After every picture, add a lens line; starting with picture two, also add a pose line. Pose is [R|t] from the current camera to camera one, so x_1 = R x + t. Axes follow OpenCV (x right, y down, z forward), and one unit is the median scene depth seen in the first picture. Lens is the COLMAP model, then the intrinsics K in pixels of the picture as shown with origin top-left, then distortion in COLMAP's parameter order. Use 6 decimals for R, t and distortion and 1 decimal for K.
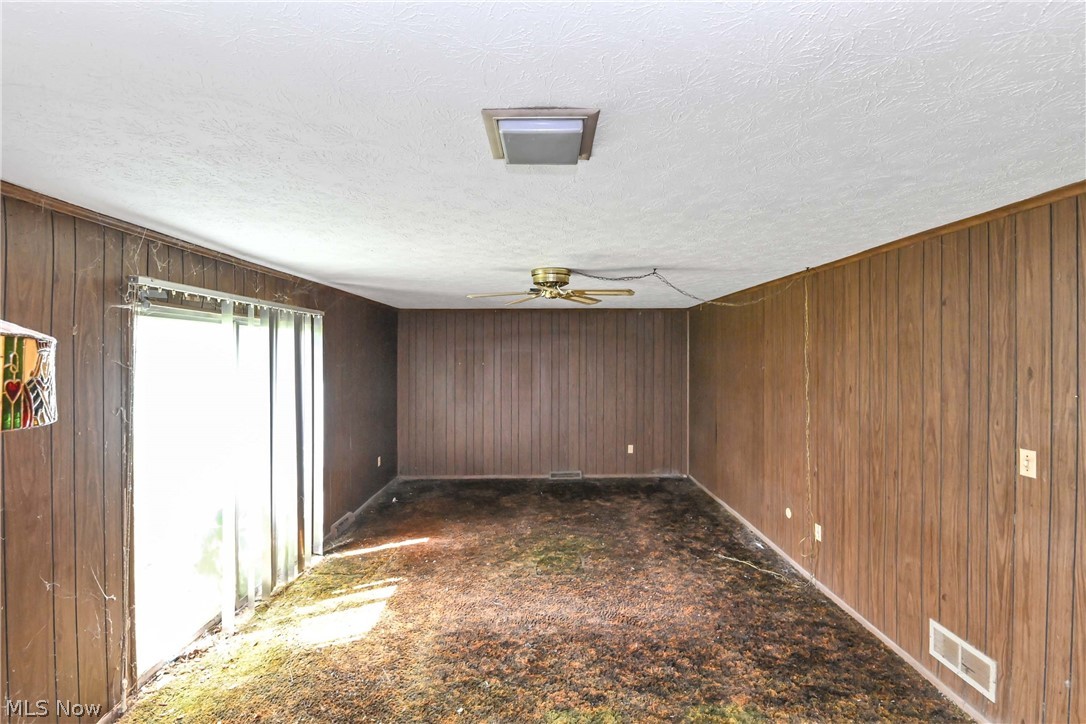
lens RADIAL K [[481.8, 0, 556.4], [0, 481.8, 354.1], [0, 0, 1]] dist [-0.003792, -0.006709]
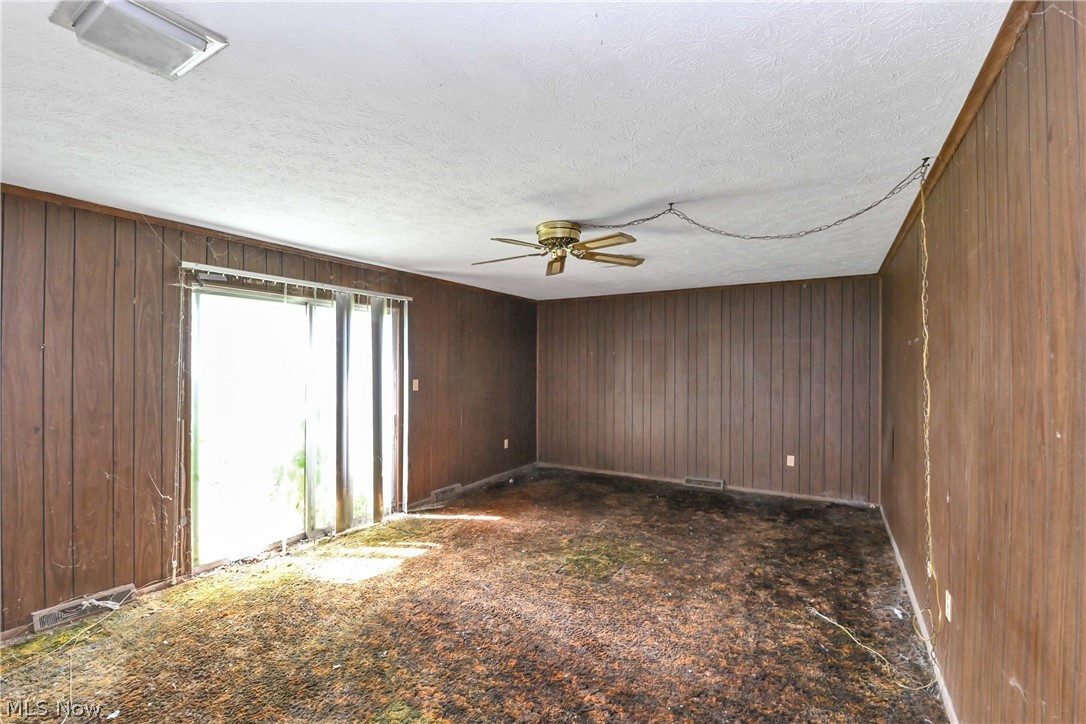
lens RADIAL K [[481.8, 0, 537.9], [0, 481.8, 360.7], [0, 0, 1]] dist [-0.003792, -0.006709]
pose [[0.848189, -0.000480, -0.529694, 0.411318], [-0.000946, 0.999997, -0.002422, 0.071129], [0.529693, 0.002555, 0.848186, 0.232188]]
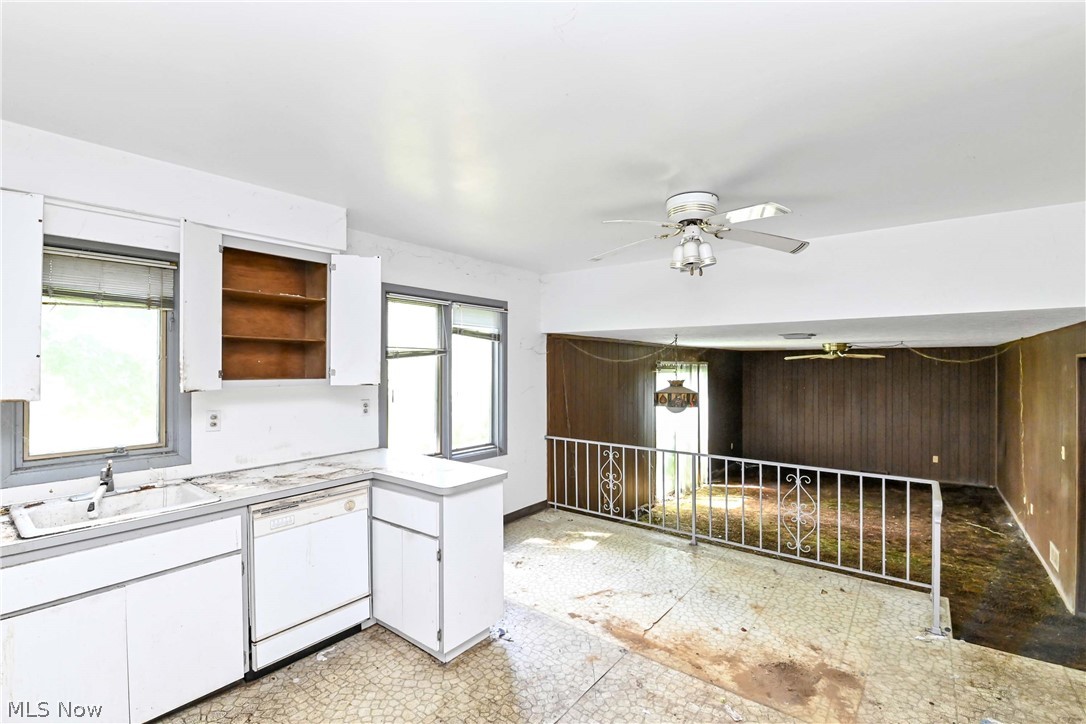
lens RADIAL K [[481.8, 0, 549.8], [0, 481.8, 362.6], [0, 0, 1]] dist [-0.003792, -0.006709]
pose [[0.781113, -0.005015, -0.624370, 0.281327], [0.001239, 0.999978, -0.006481, -0.086894], [0.624389, 0.004289, 0.781102, -1.111572]]
